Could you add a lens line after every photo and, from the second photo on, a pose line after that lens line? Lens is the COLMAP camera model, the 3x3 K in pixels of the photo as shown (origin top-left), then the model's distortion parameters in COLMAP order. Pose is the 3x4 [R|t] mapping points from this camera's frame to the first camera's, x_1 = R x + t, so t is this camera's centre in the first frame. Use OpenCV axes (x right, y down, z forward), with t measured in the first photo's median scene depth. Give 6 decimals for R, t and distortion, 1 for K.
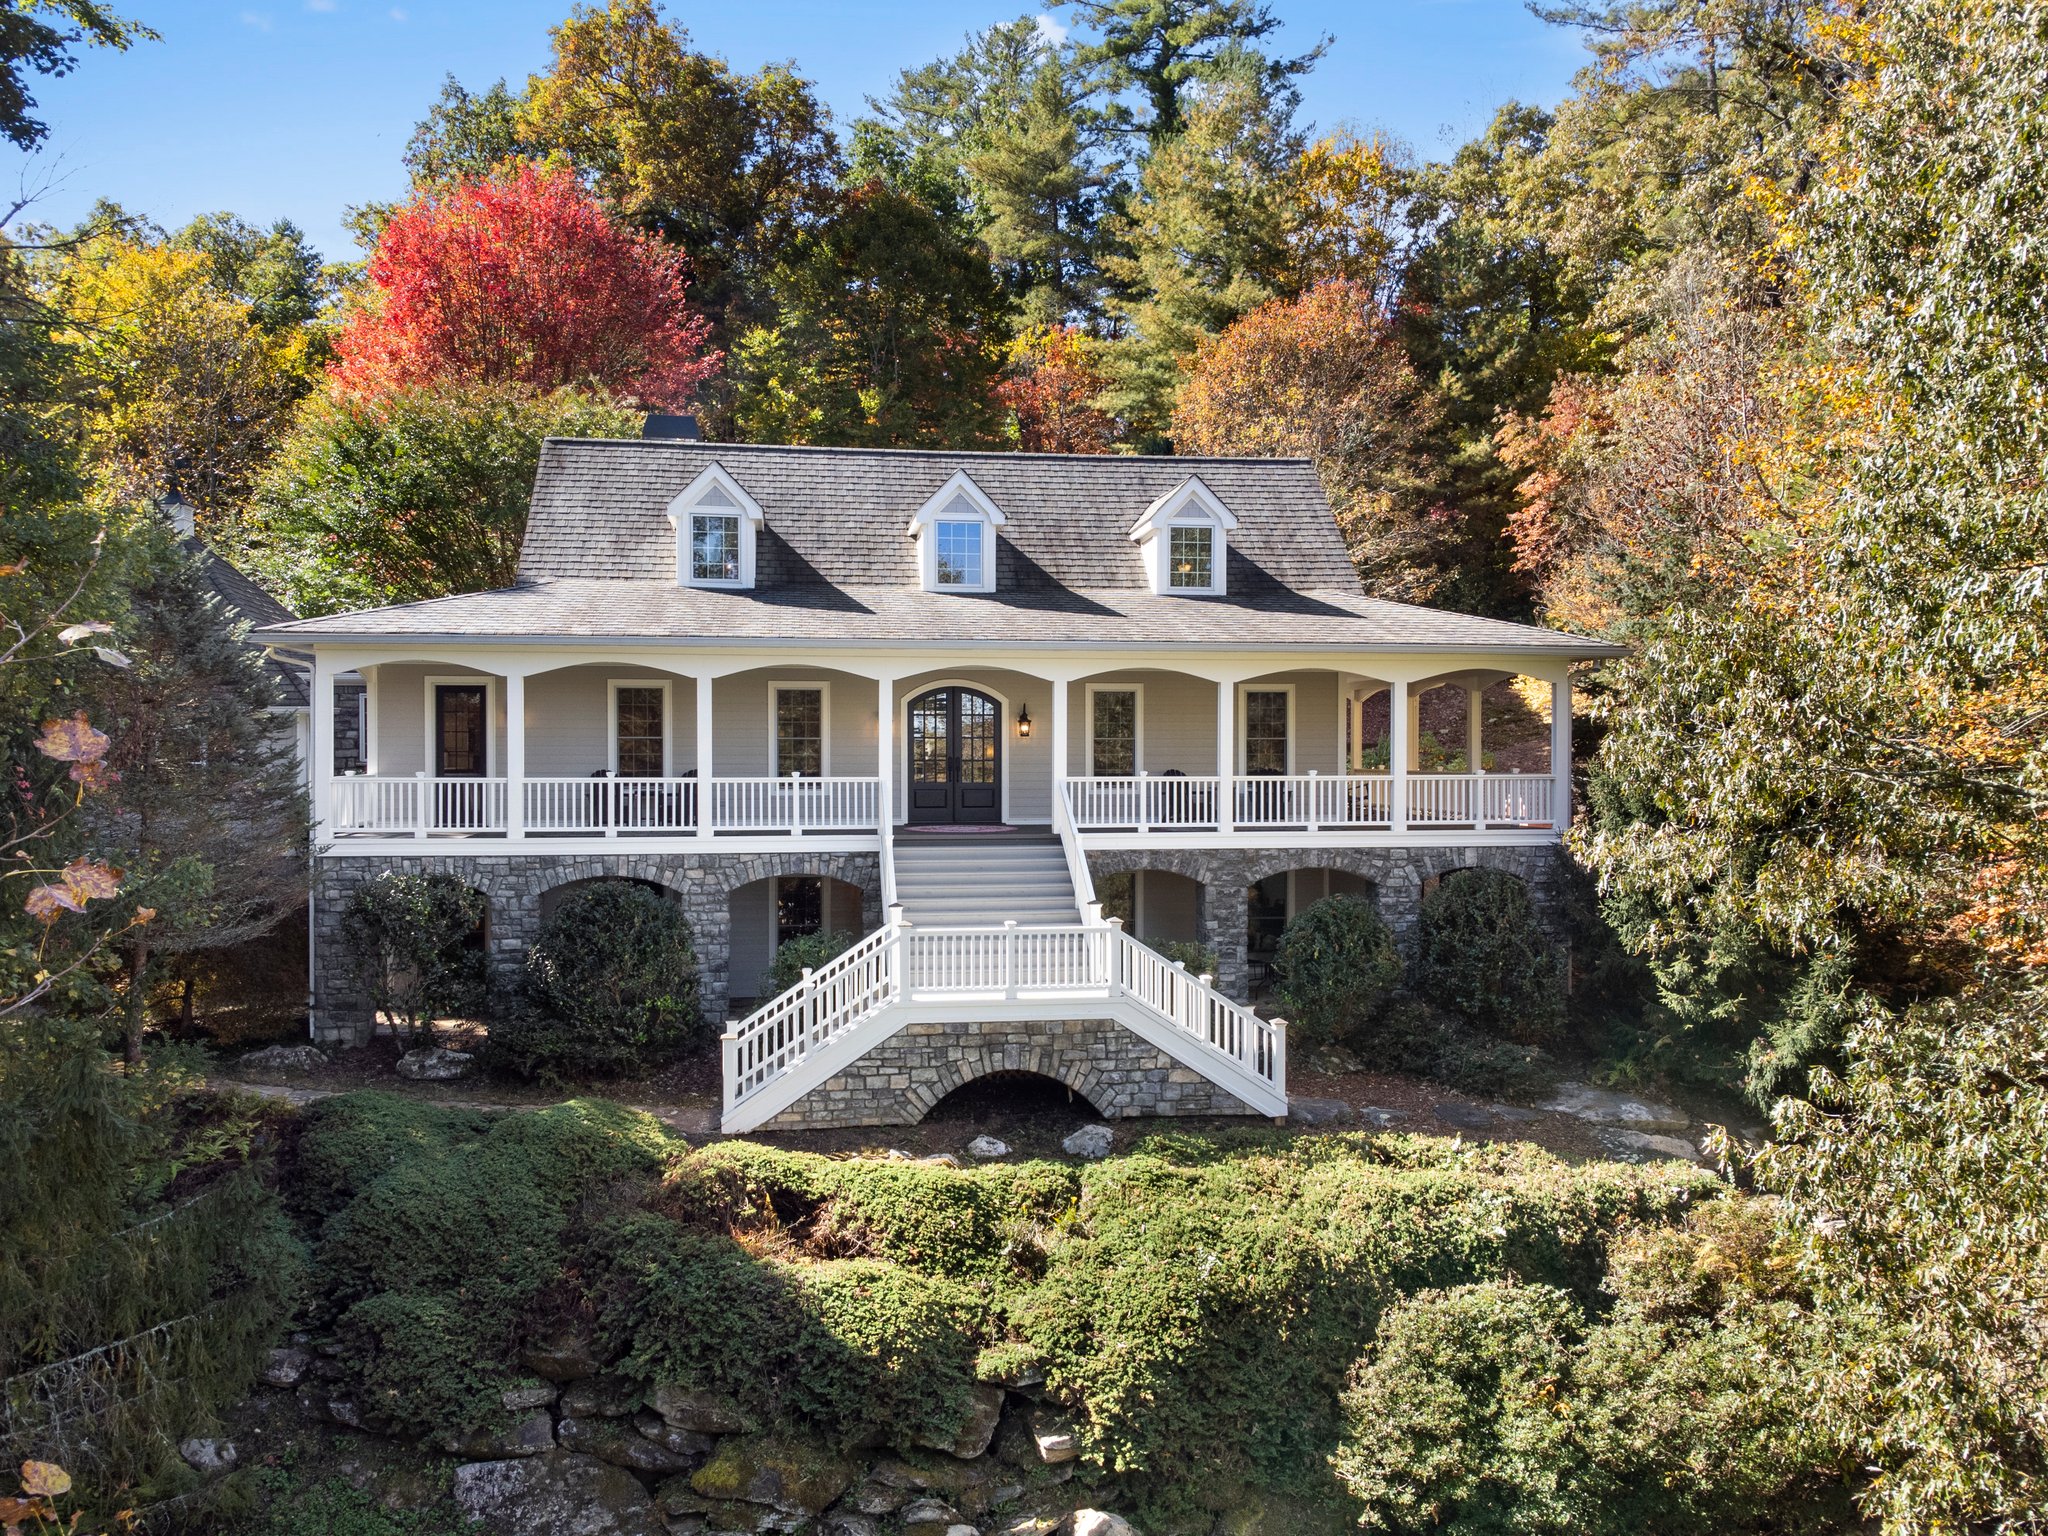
lens RADIAL K [[1537.7, 0, 1028.4], [0, 1537.7, 765.9], [0, 0, 1]] dist [0.021915, 0.008395]
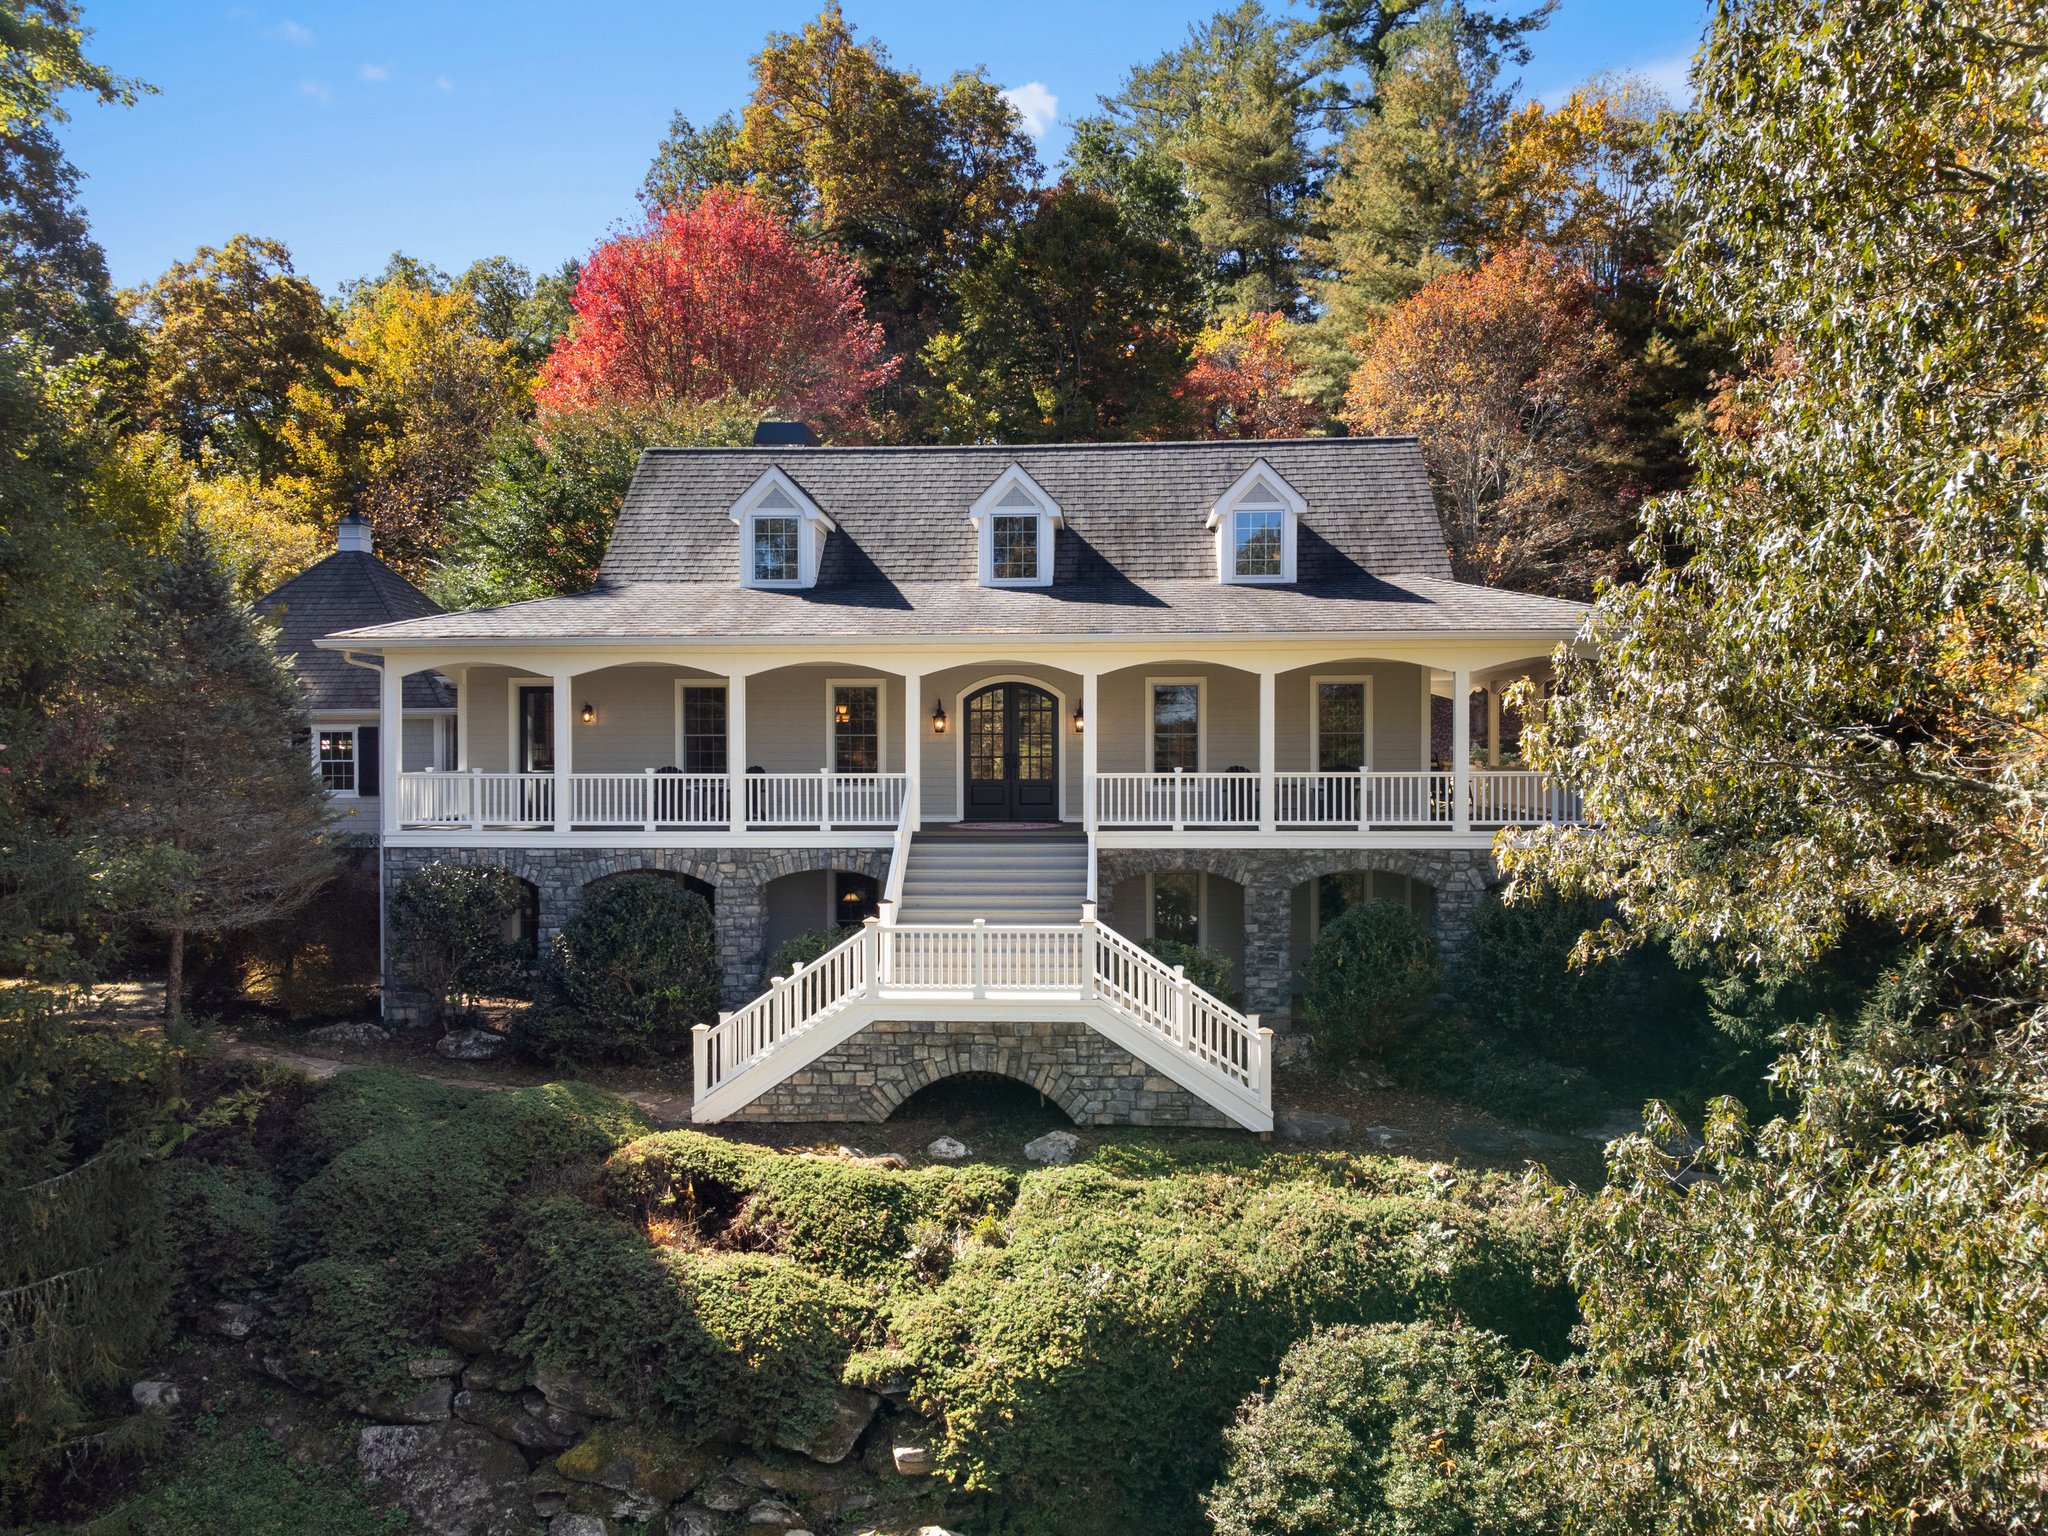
lens RADIAL K [[1537.7, 0, 1028.4], [0, 1537.7, 765.9], [0, 0, 1]] dist [0.021915, 0.008395]
pose [[0.979885, -0.000814, -0.199559, 0.213489], [0.000611, 0.999999, -0.001079, 0.004352], [0.199560, 0.000935, 0.979885, 0.046188]]
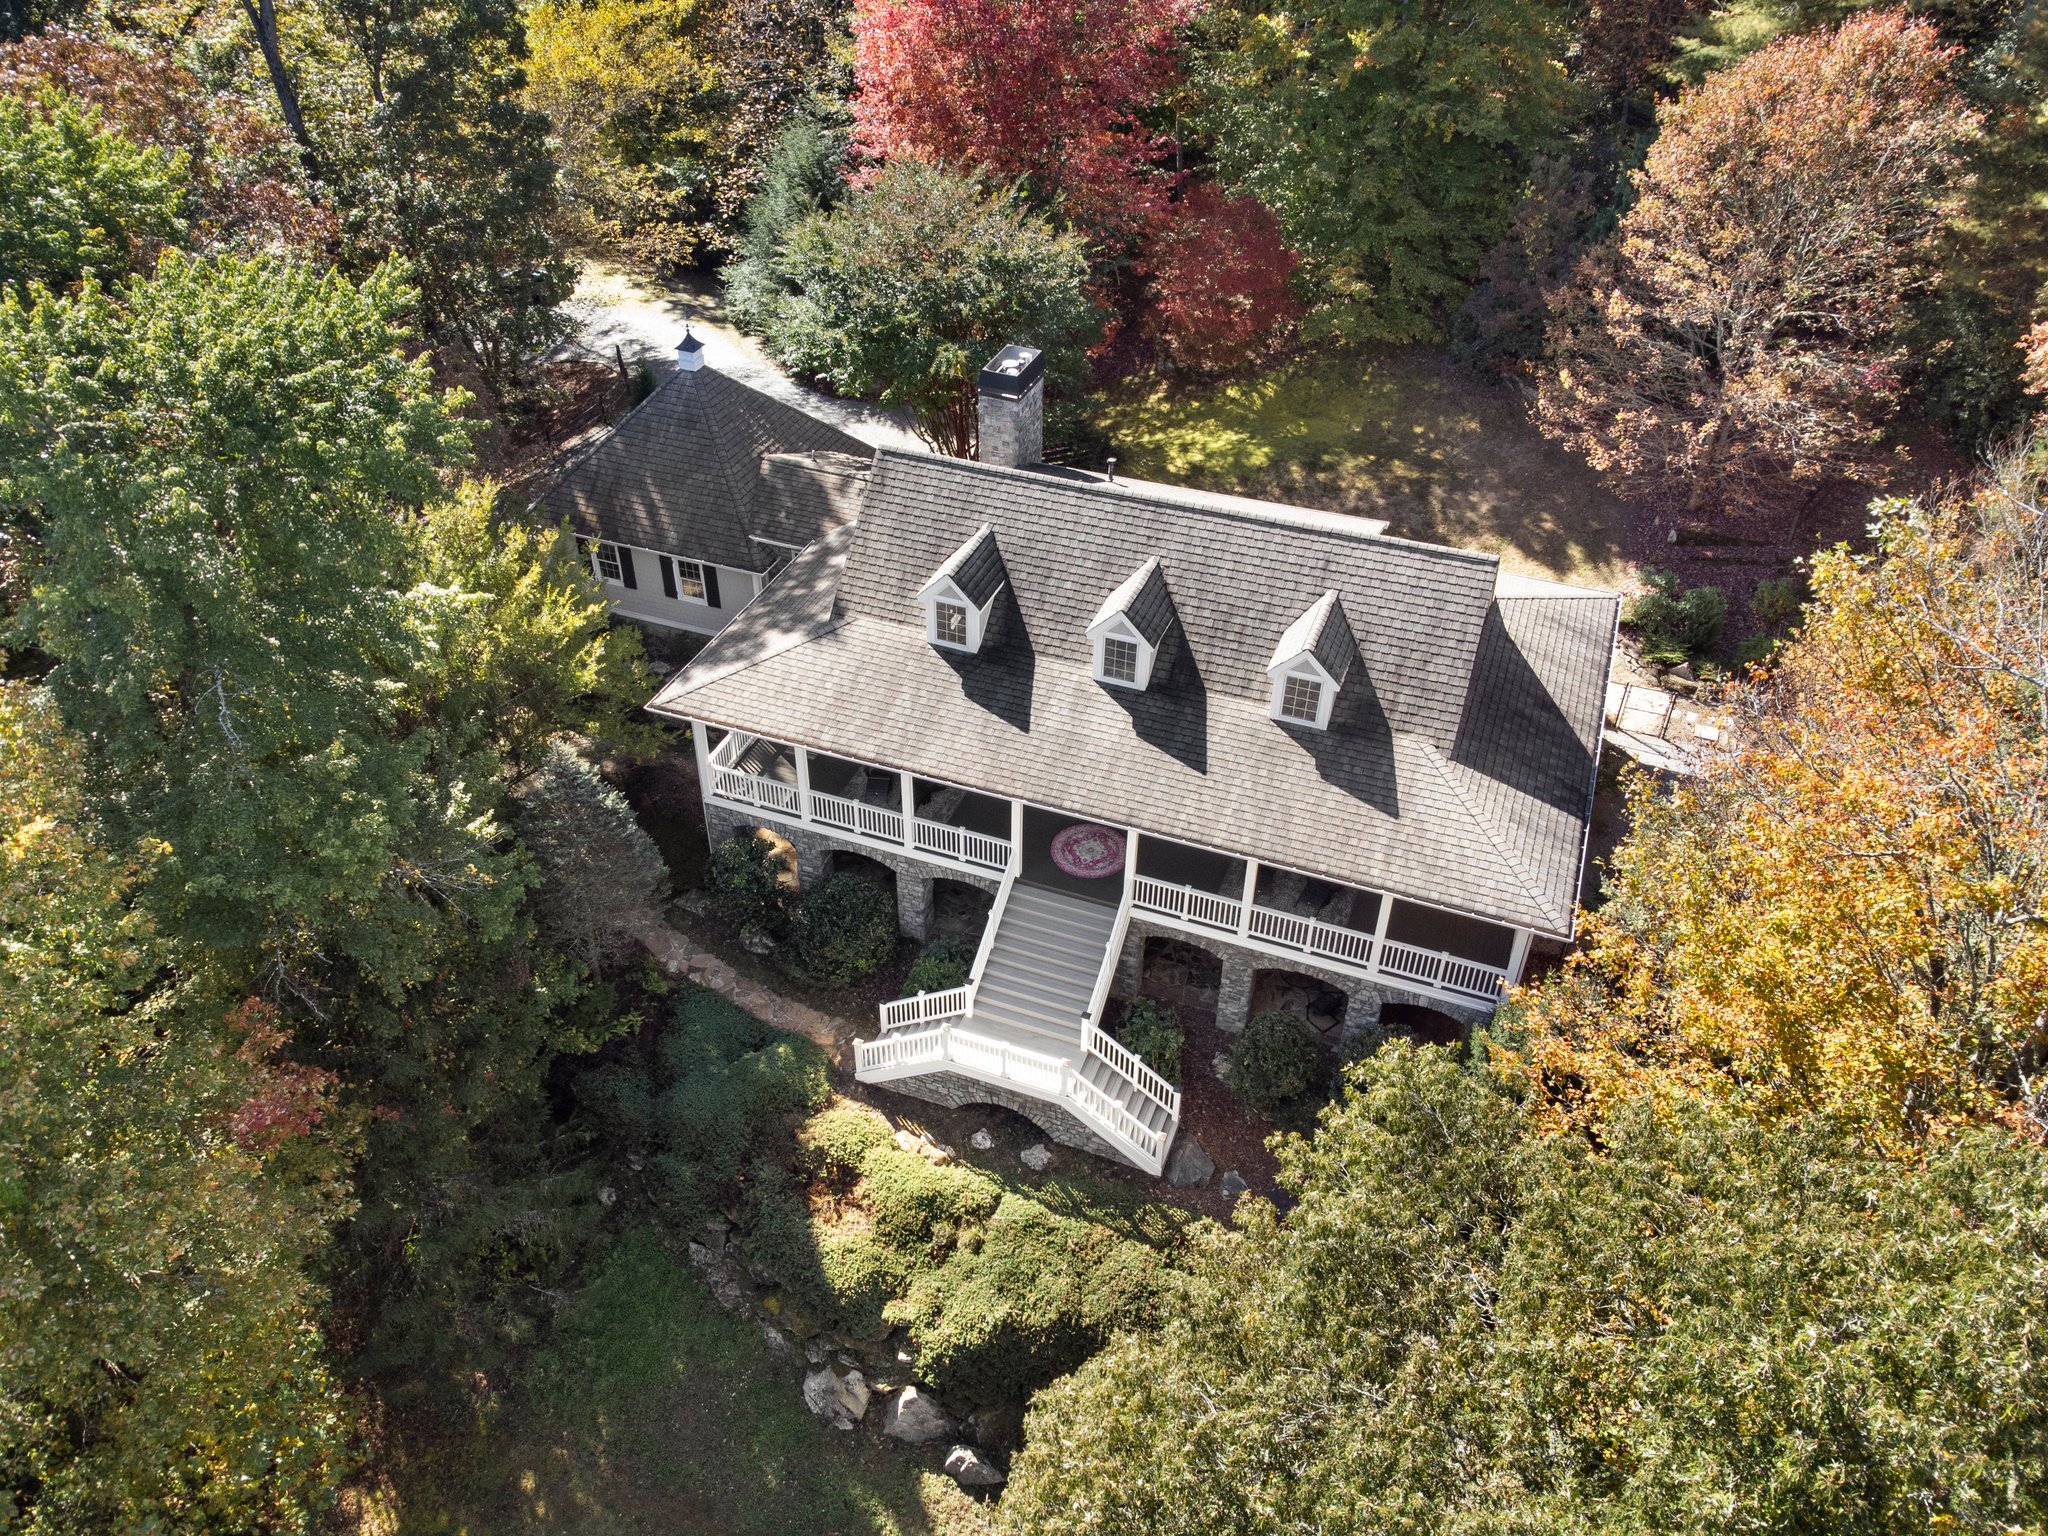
lens RADIAL K [[1537.7, 0, 1028.4], [0, 1537.7, 765.9], [0, 0, 1]] dist [0.021915, 0.008395]
pose [[0.872675, 0.306912, -0.379793, 0.545490], [-0.018706, 0.798226, 0.602068, -1.132217], [0.487942, -0.518305, 0.702333, 0.002522]]
